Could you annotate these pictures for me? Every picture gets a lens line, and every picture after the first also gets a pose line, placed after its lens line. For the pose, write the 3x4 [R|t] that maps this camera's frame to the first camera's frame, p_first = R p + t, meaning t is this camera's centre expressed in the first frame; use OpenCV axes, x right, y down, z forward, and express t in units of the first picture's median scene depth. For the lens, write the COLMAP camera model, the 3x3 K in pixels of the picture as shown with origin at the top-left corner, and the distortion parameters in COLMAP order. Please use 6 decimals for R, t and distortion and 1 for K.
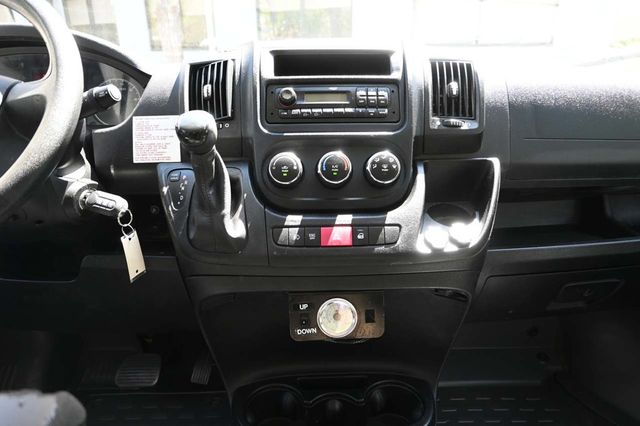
lens RADIAL K [[434.8, 0, 320.0], [0, 434.8, 213.0], [0, 0, 1]] dist [-0.003399, 0.001651]
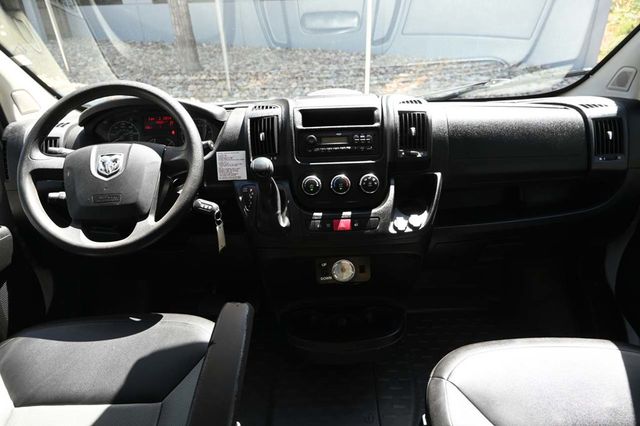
lens RADIAL K [[434.8, 0, 320.0], [0, 434.8, 213.0], [0, 0, 1]] dist [-0.003399, 0.001651]
pose [[0.999703, -0.019983, -0.013914, -0.024640], [0.021469, 0.992970, 0.116404, -0.186168], [0.011490, -0.116669, 0.993104, -0.682026]]
